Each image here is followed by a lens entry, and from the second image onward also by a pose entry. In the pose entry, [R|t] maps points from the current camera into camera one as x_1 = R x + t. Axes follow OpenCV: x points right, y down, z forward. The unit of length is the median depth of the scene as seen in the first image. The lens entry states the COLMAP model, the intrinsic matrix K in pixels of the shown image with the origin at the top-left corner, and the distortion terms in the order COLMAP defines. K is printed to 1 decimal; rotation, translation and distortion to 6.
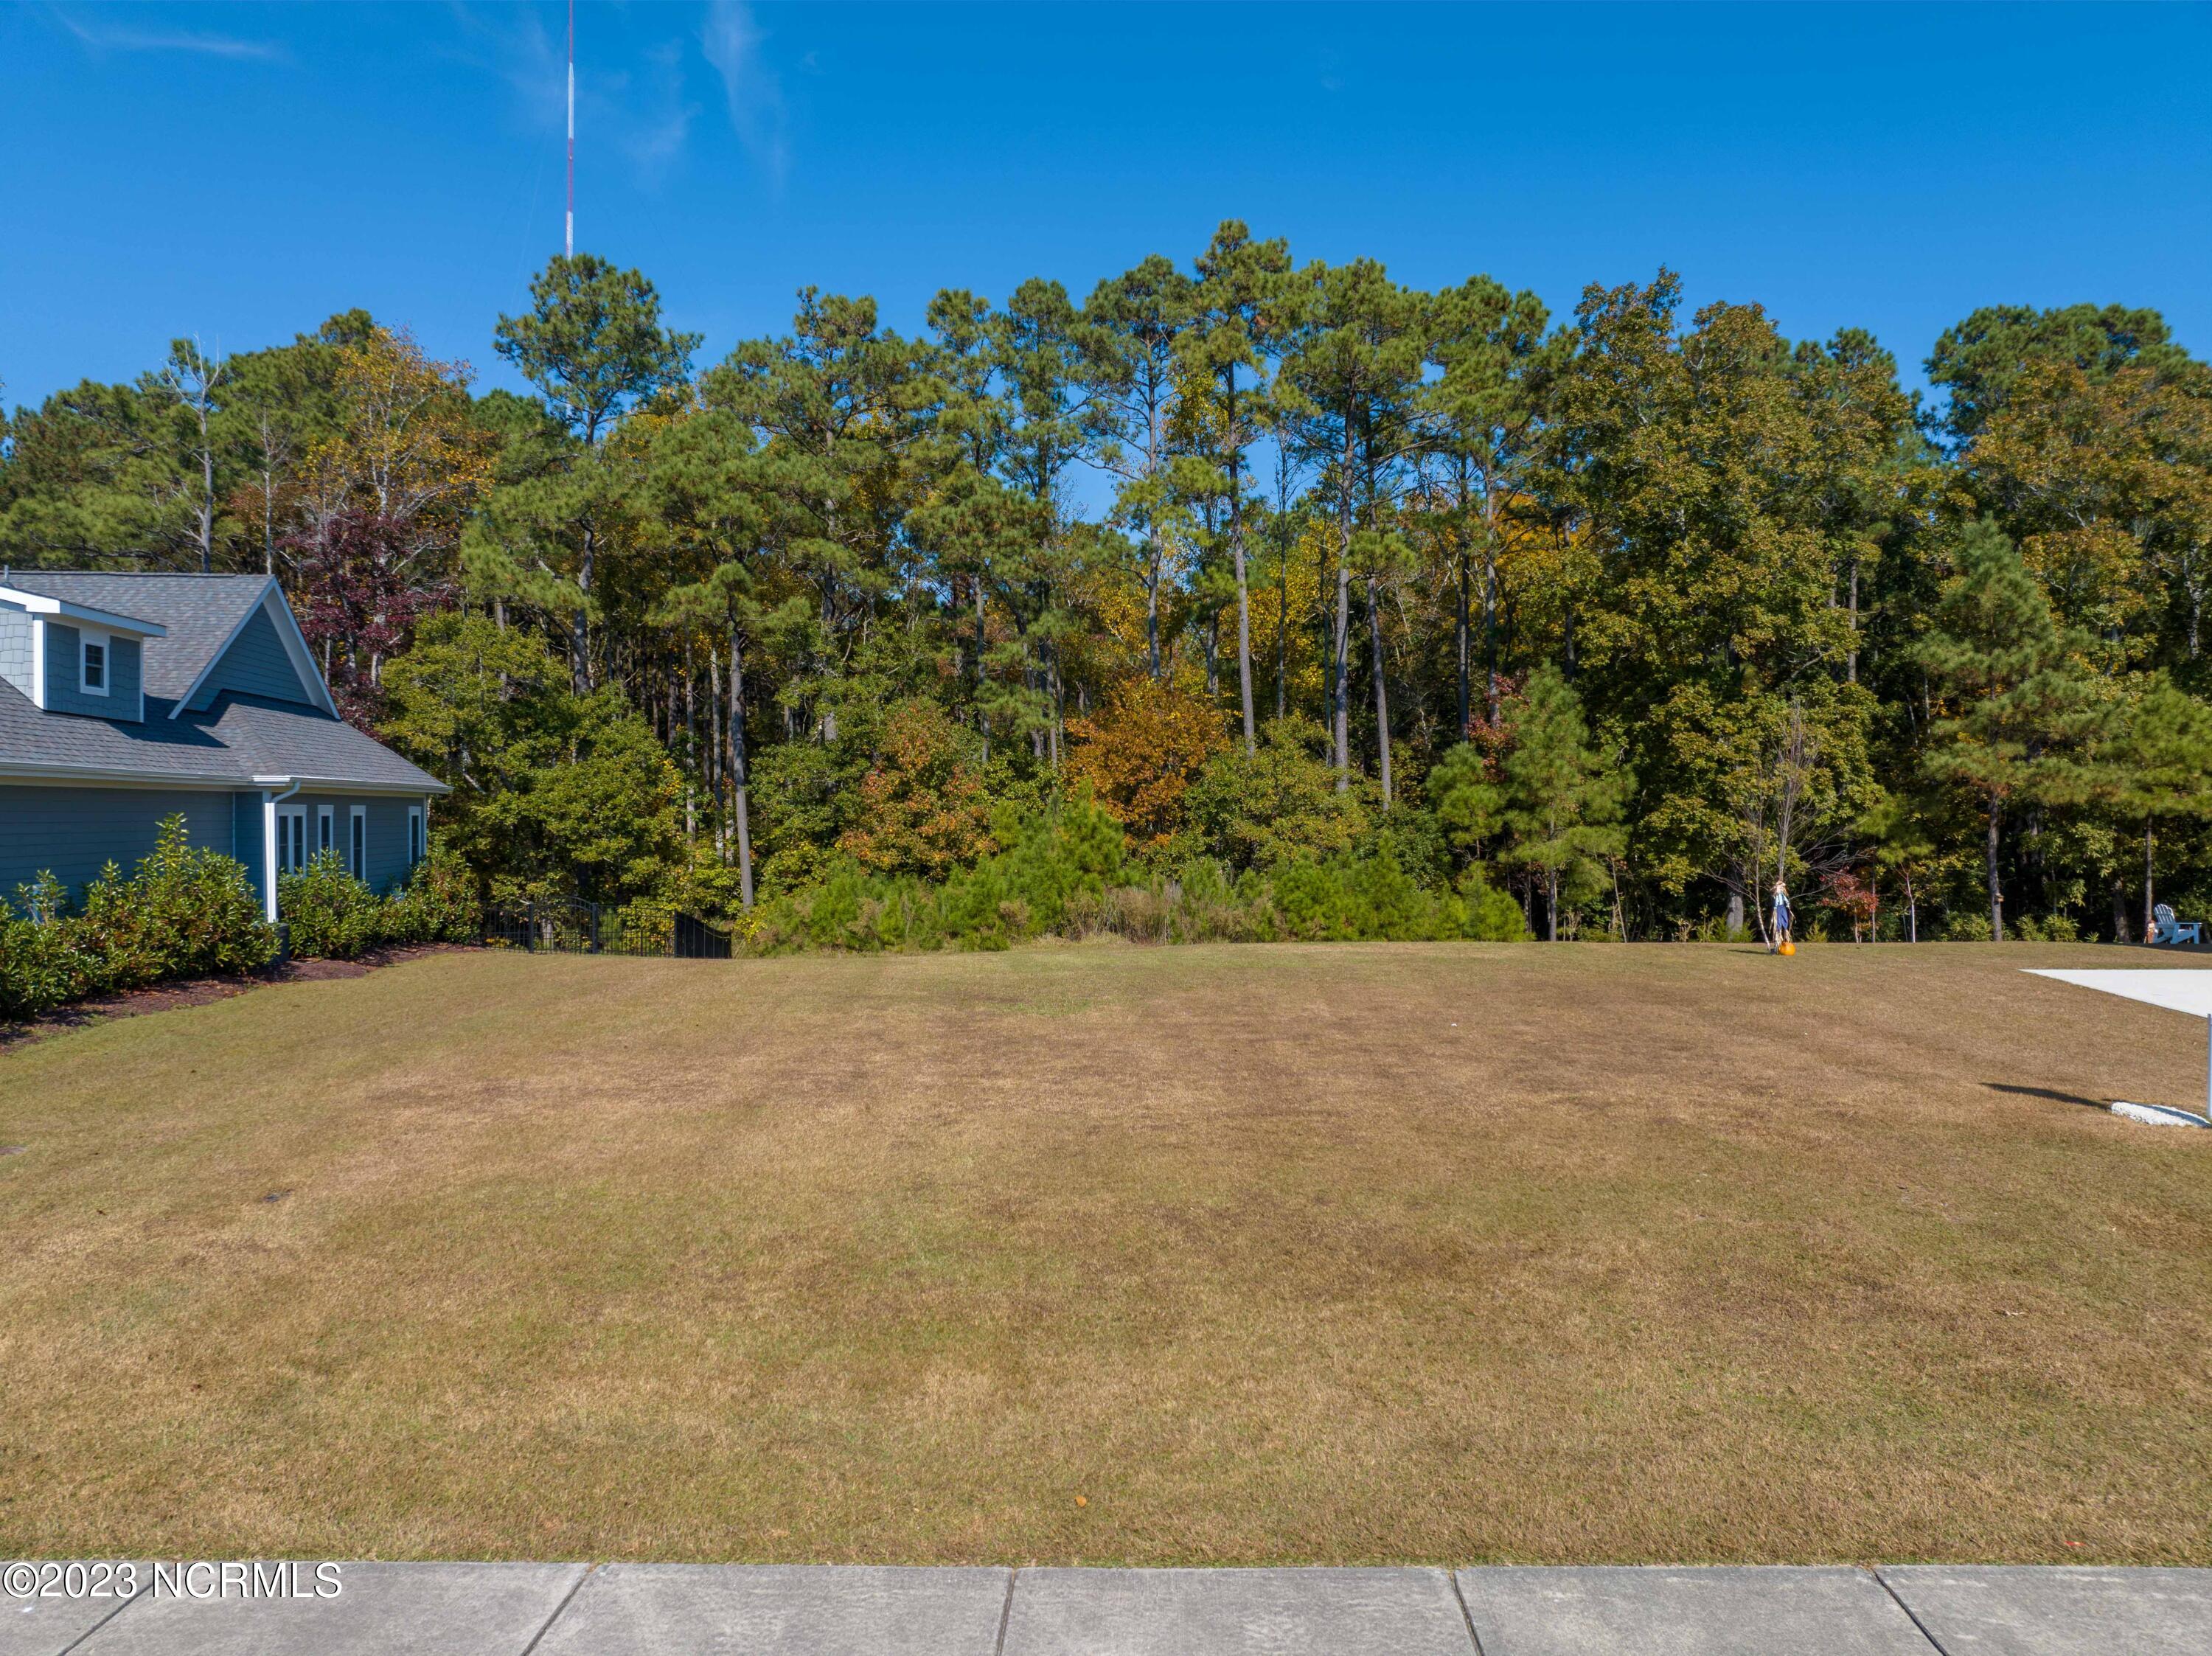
lens RADIAL K [[1557.9, 0, 1110.0], [0, 1557.9, 829.2], [0, 0, 1]] dist [-0.032840, -0.005069]
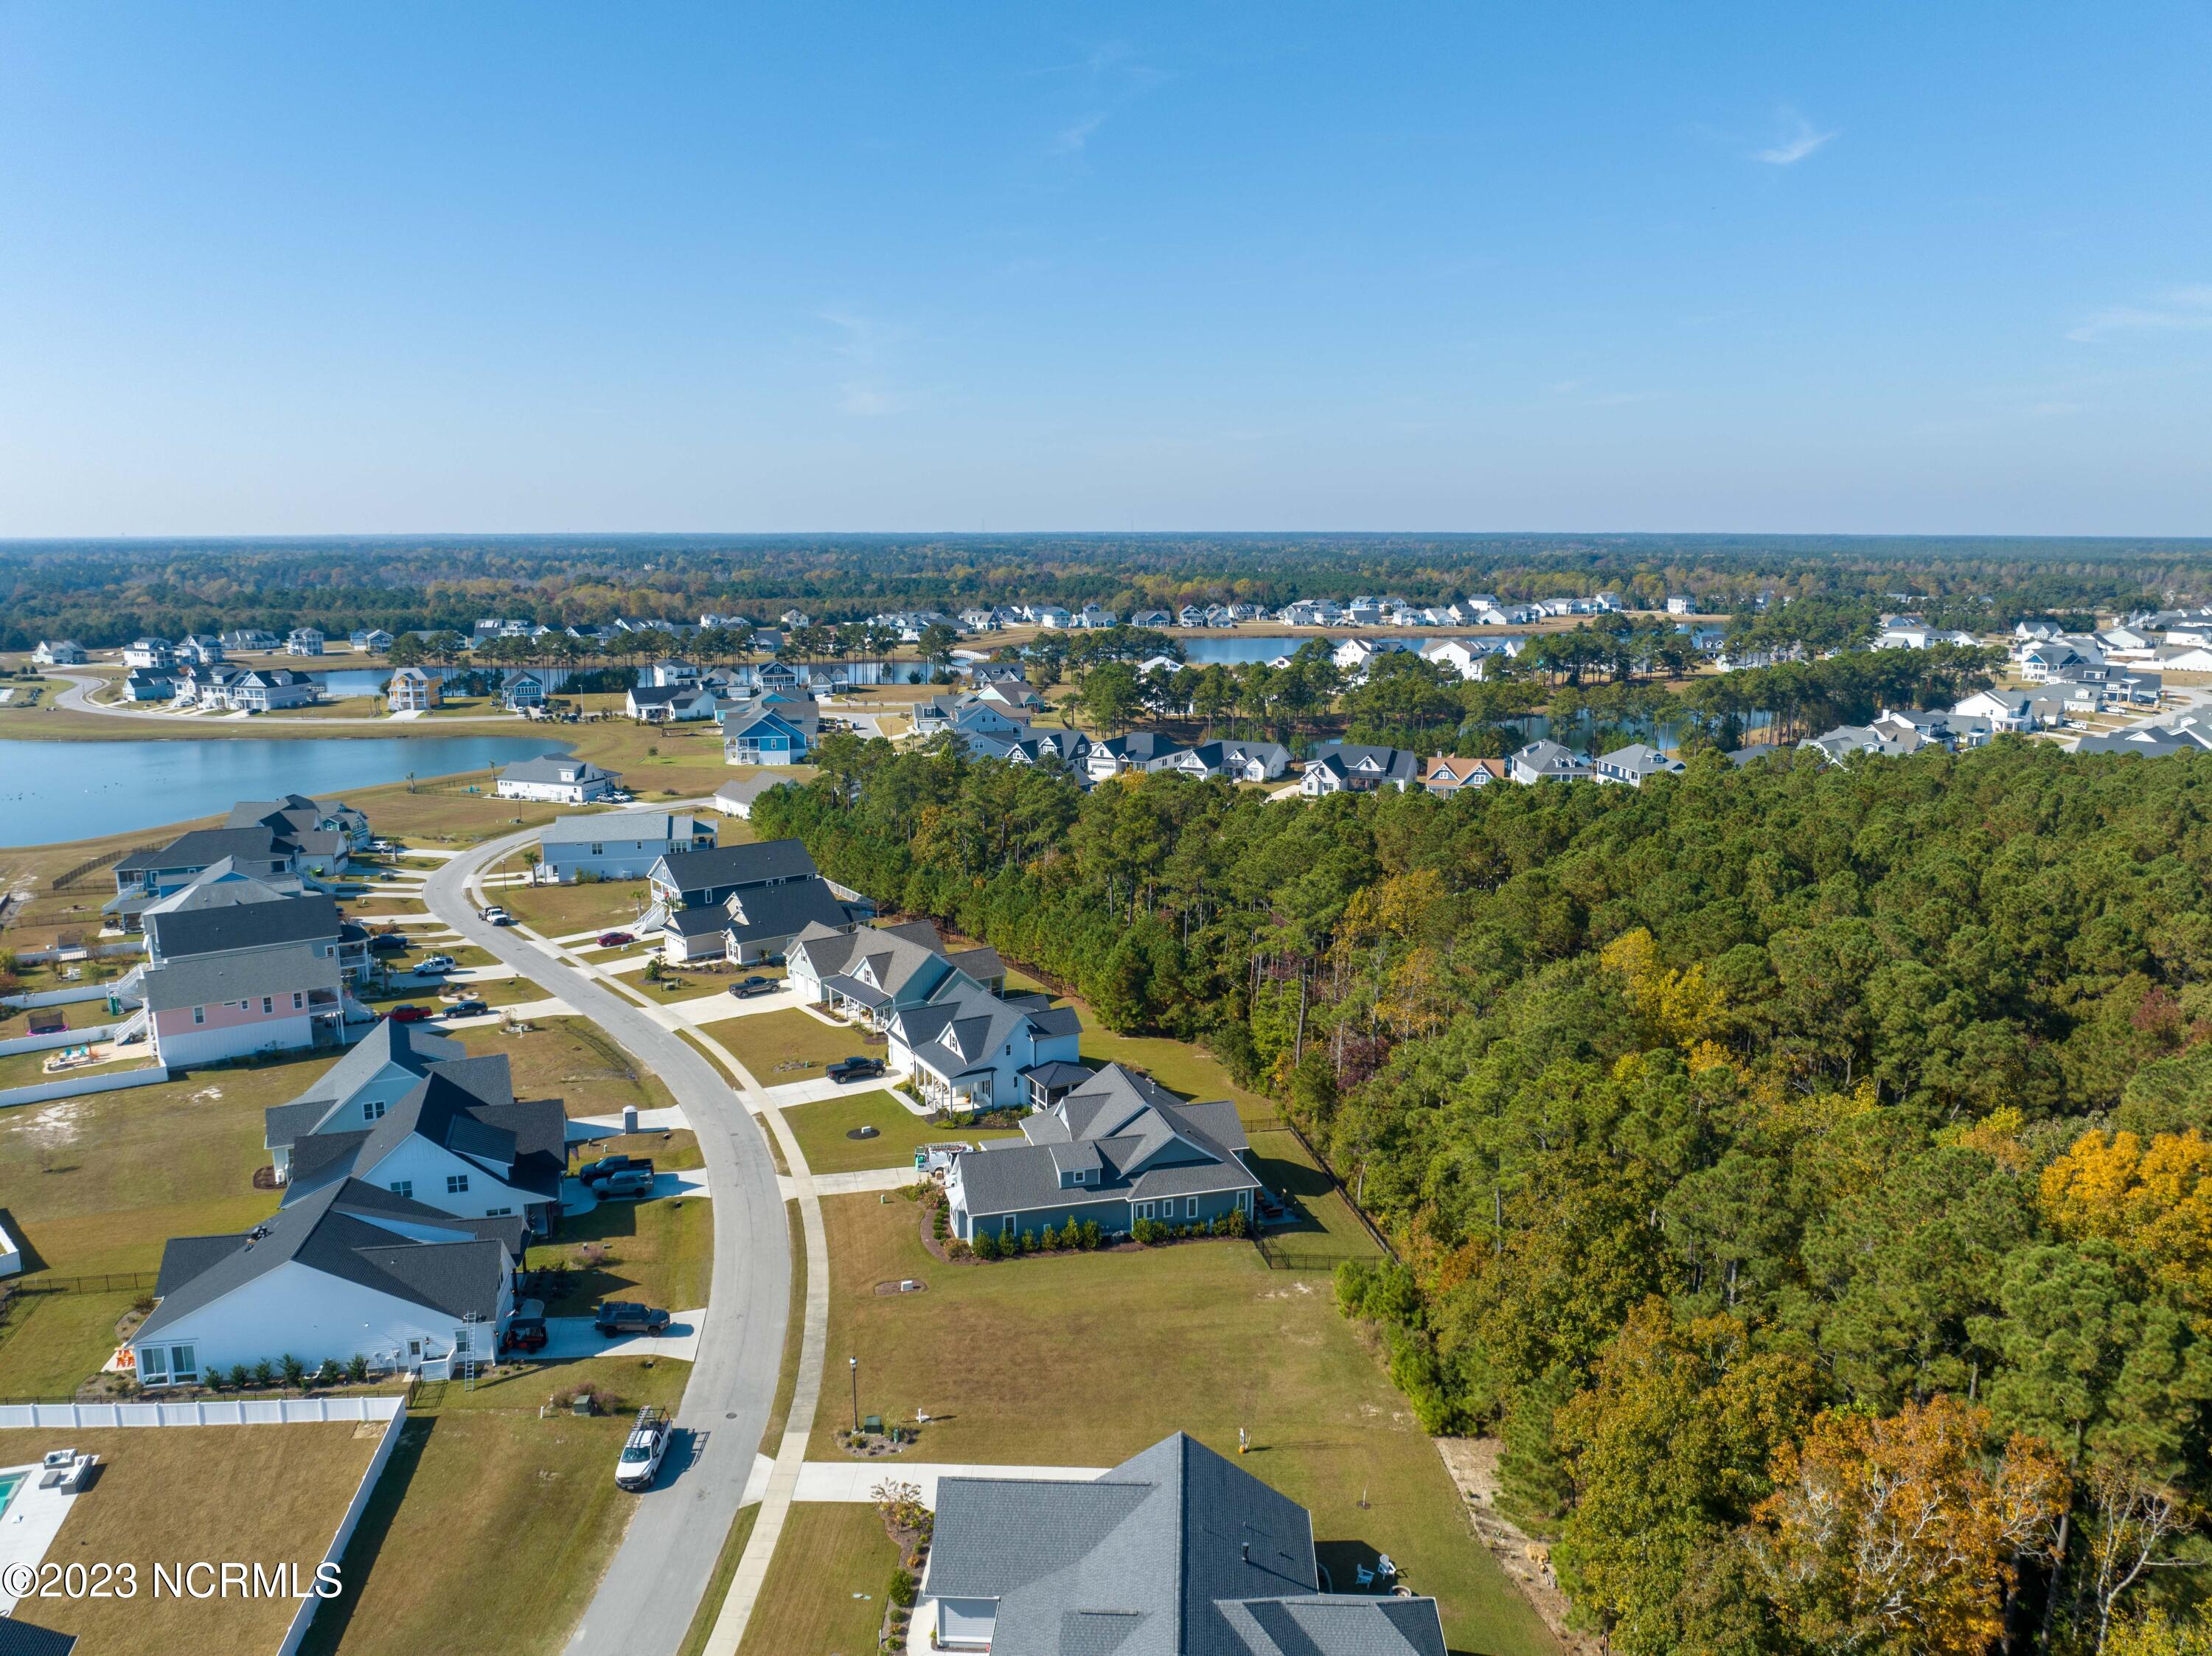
lens RADIAL K [[1562.5, 0, 1106.0], [0, 1562.5, 828.0], [0, 0, 1]] dist [-0.028057, -0.007925]
pose [[0.121457, 0.188590, -0.974516, 2.077089], [-0.008317, 0.981944, 0.188991, -1.115413], [0.992562, -0.014849, 0.120833, 0.262283]]
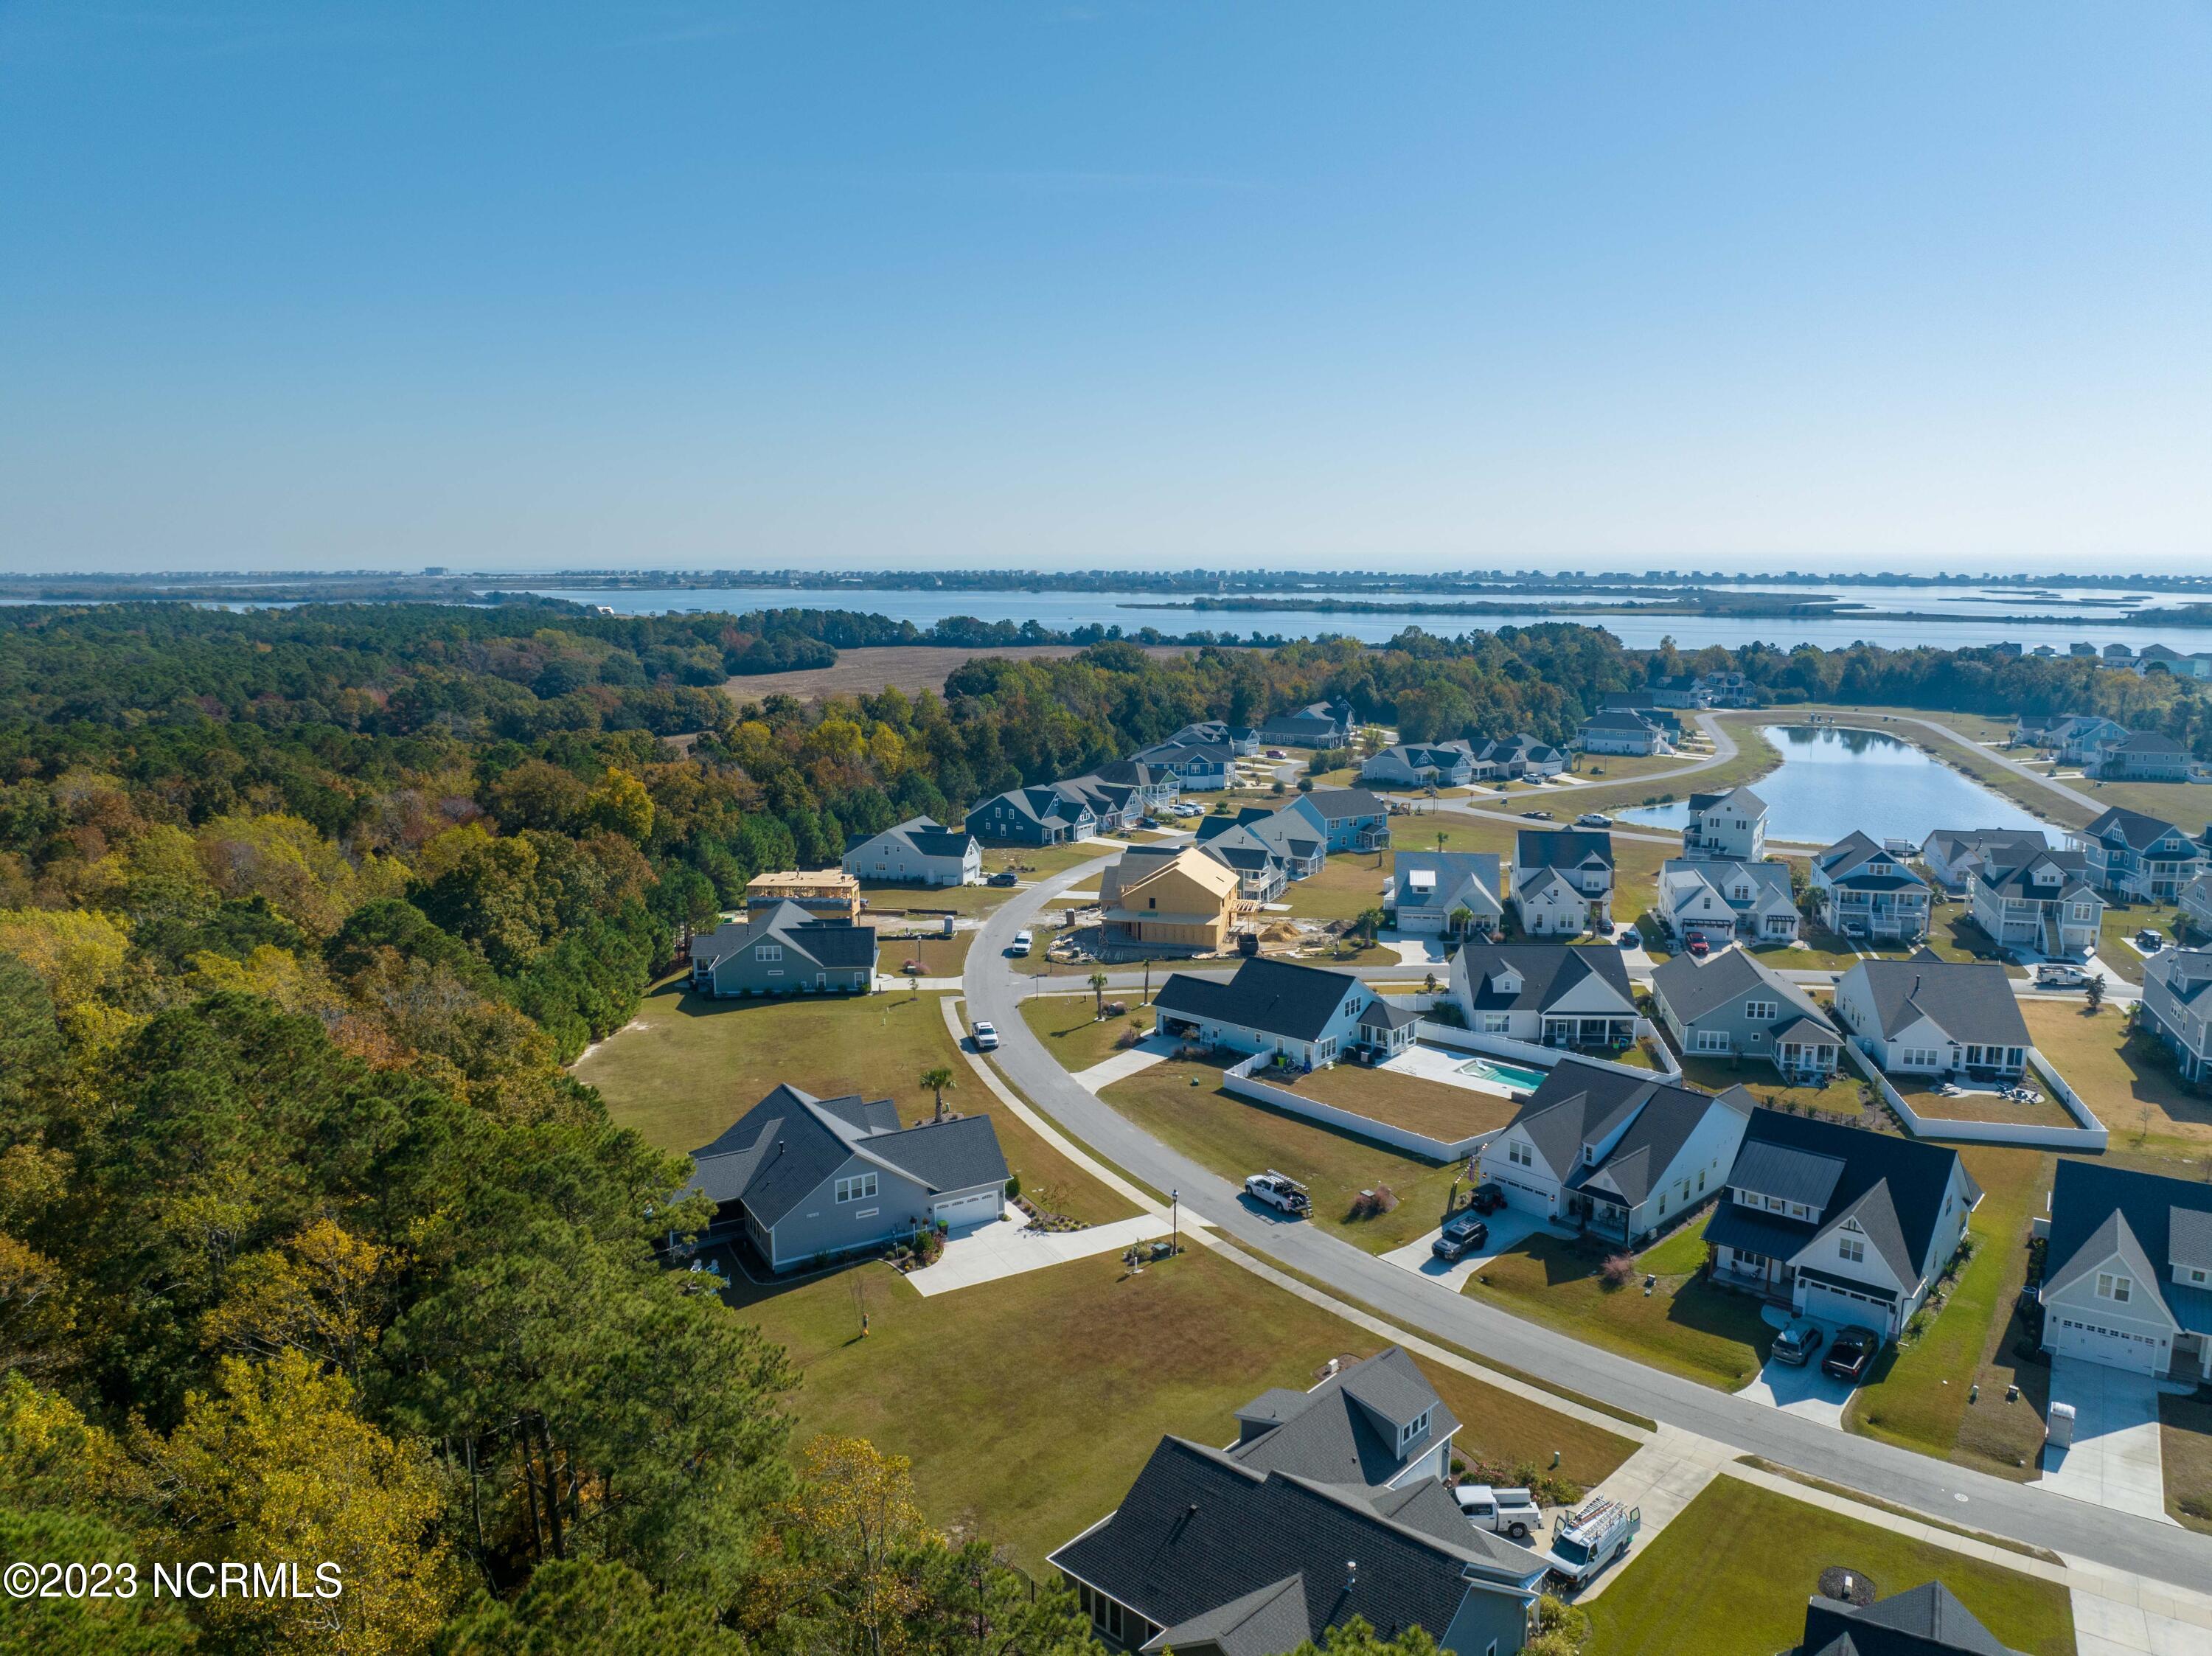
lens RADIAL K [[1557.9, 0, 1110.0], [0, 1557.9, 829.2], [0, 0, 1]] dist [-0.032840, -0.005069]
pose [[-0.634774, -0.132595, 0.761236, -1.500854], [0.012122, 0.983337, 0.181389, -1.038767], [-0.772603, 0.124369, -0.622589, 1.674545]]
